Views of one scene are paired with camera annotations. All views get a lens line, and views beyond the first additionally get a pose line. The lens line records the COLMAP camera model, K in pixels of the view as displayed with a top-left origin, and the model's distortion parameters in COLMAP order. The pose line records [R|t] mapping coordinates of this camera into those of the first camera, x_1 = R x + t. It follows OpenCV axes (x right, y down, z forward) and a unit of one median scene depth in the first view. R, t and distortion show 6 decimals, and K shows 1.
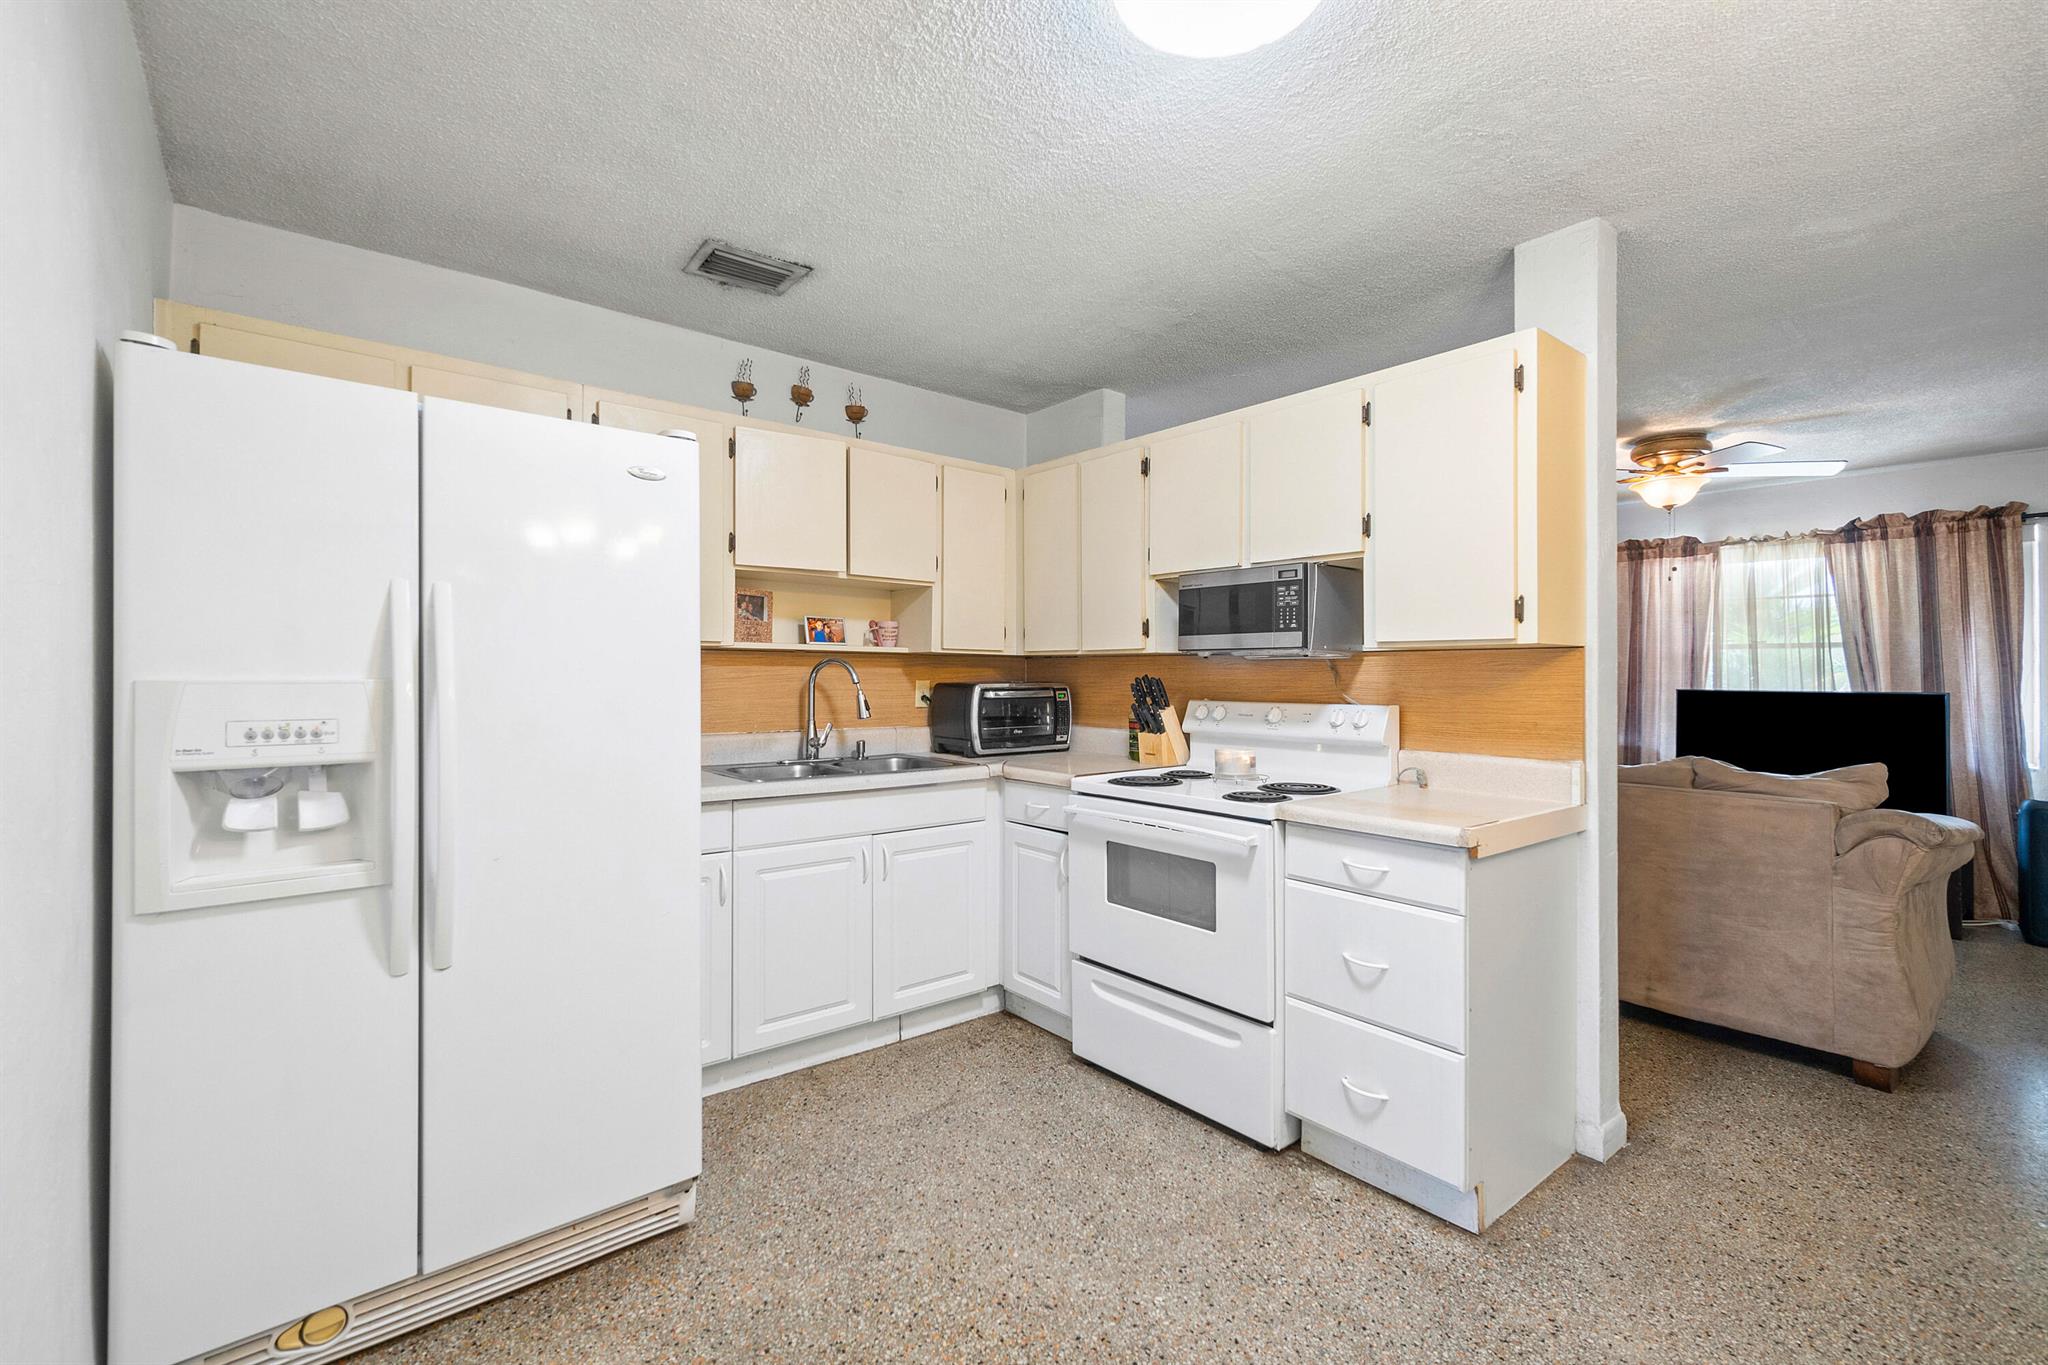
lens RADIAL K [[914.5, 0, 1000.3], [0, 914.5, 665.1], [0, 0, 1]] dist [-0.002053, 0.001333]
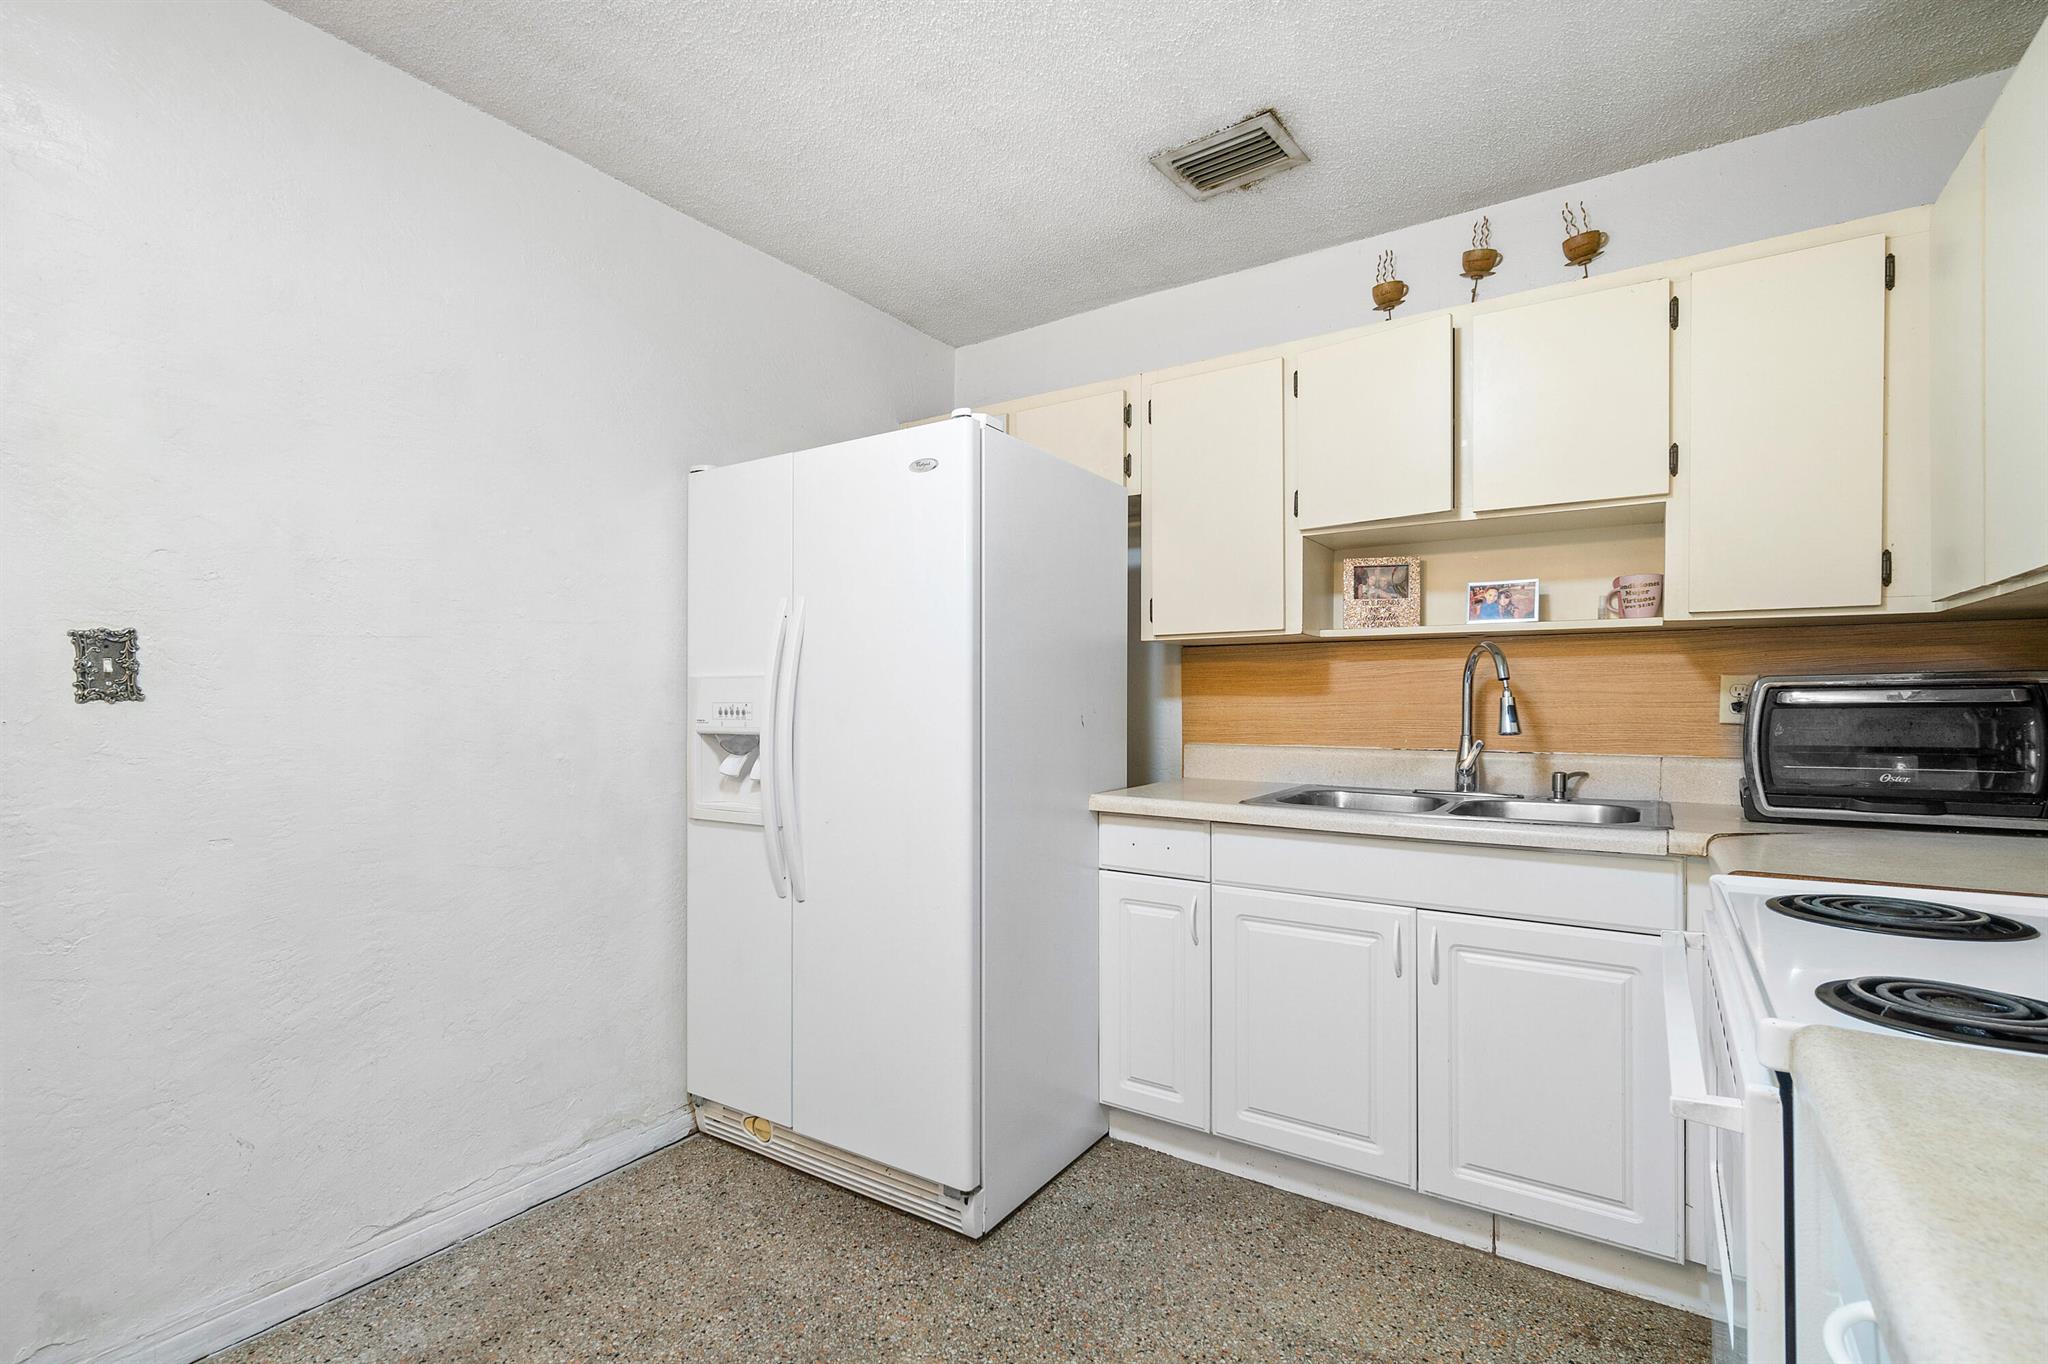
lens RADIAL K [[947.6, 0, 1008.6], [0, 947.6, 710.4], [0, 0, 1]] dist [-0.002648, 0.000166]
pose [[0.276644, 0.003407, -0.960966, 0.388814], [0.013305, 0.999884, 0.007375, 0.032543], [0.960880, -0.014826, 0.276567, 0.484633]]
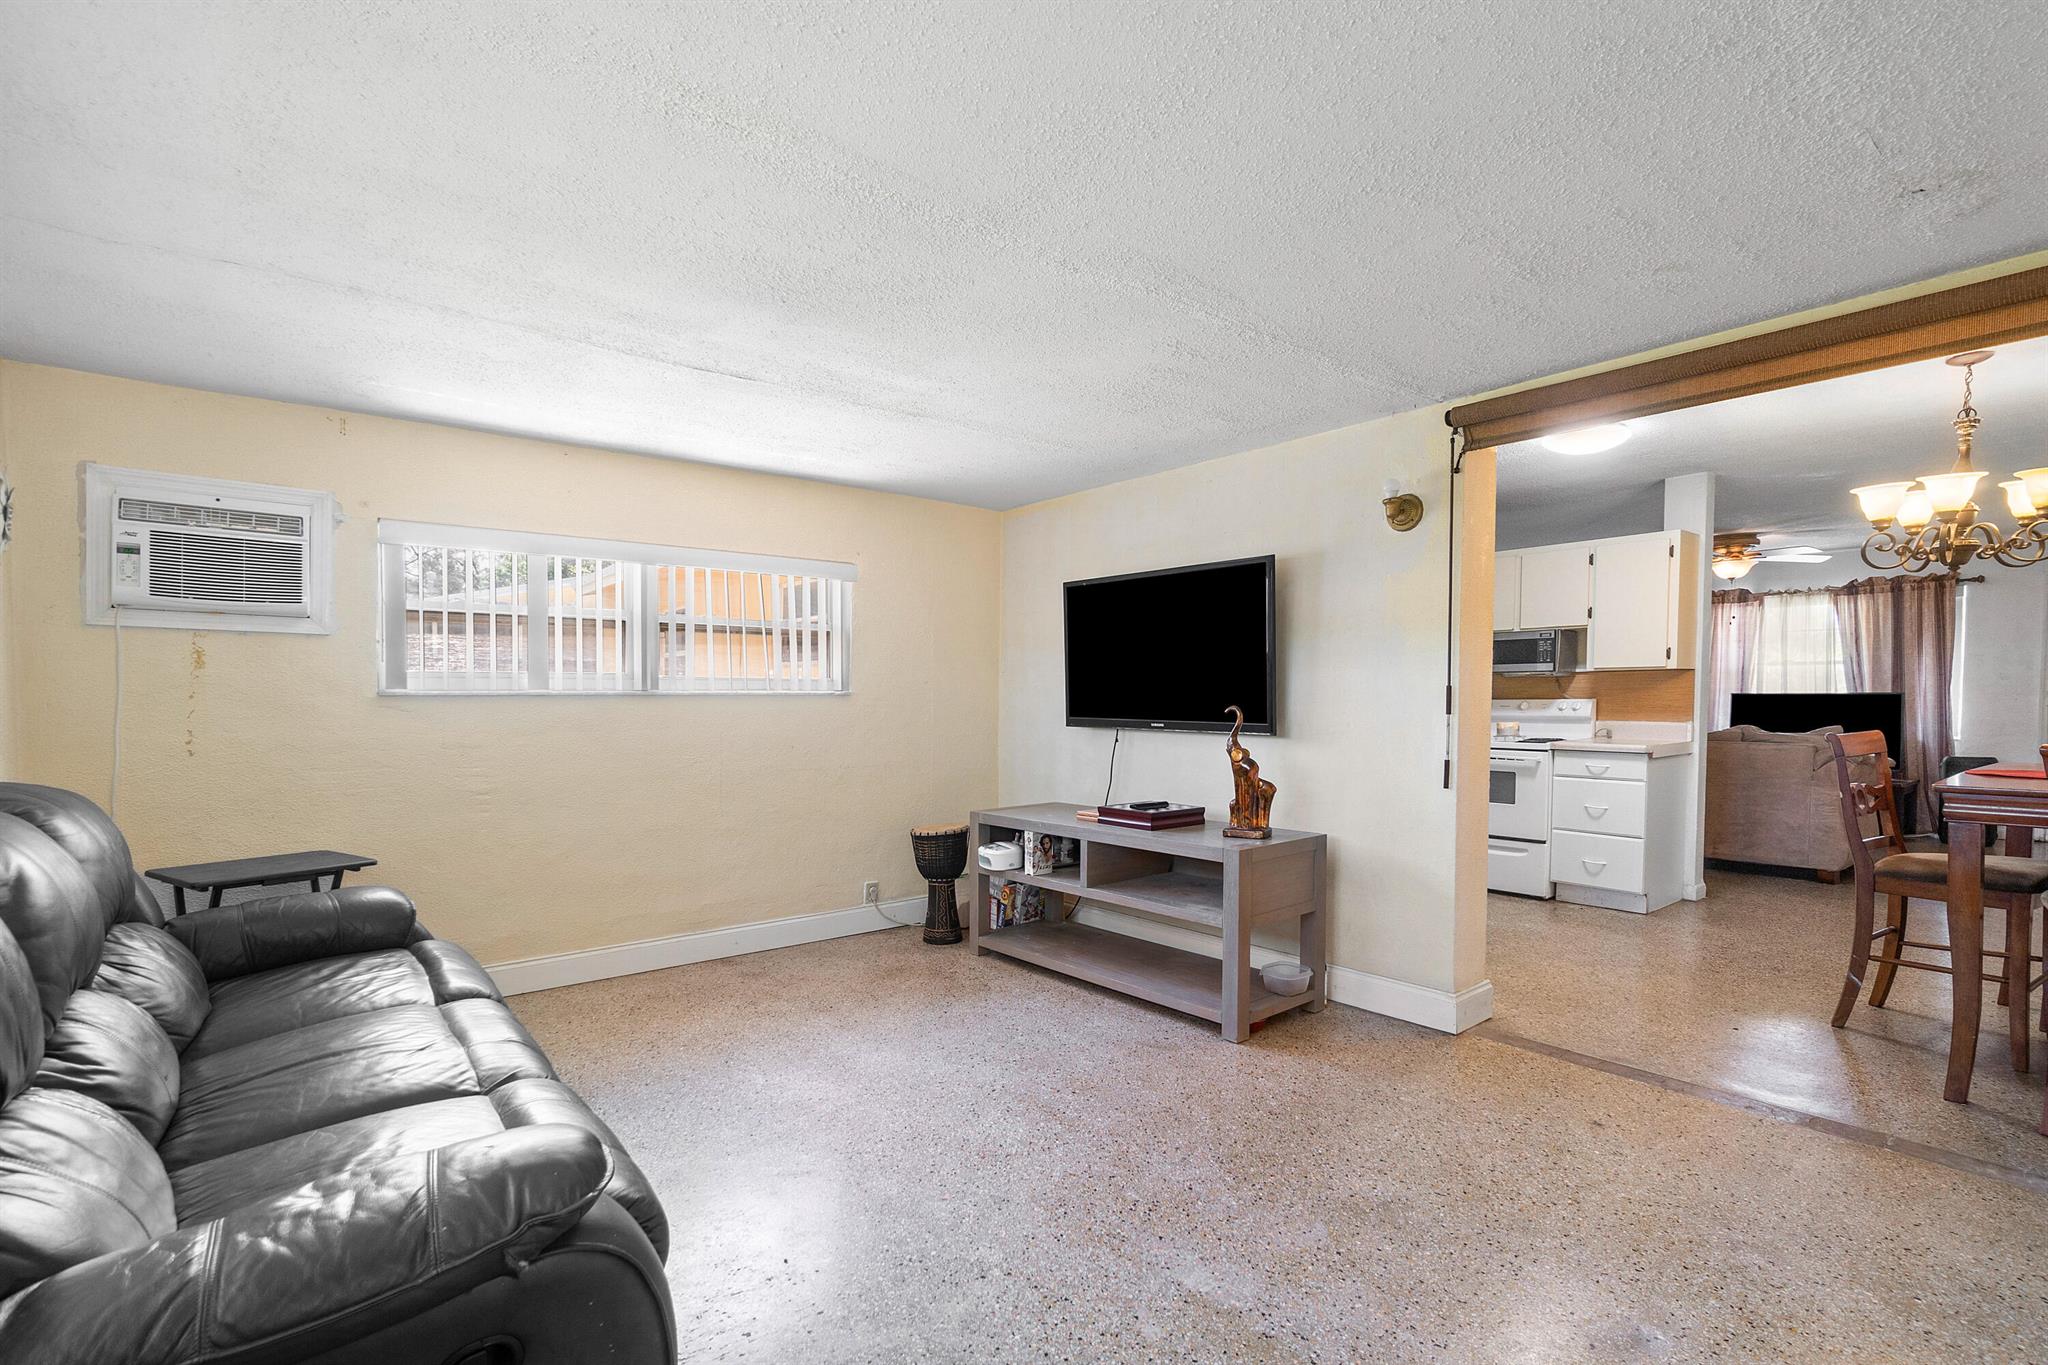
lens RADIAL K [[914.5, 0, 1021.4], [0, 914.5, 739.5], [0, 0, 1]] dist [-0.002053, 0.001333]
pose [[0.999787, -0.010927, -0.017511, -0.727551], [0.011939, 0.998198, 0.058807, 0.000088], [0.016837, -0.059004, 0.998116, -0.949208]]
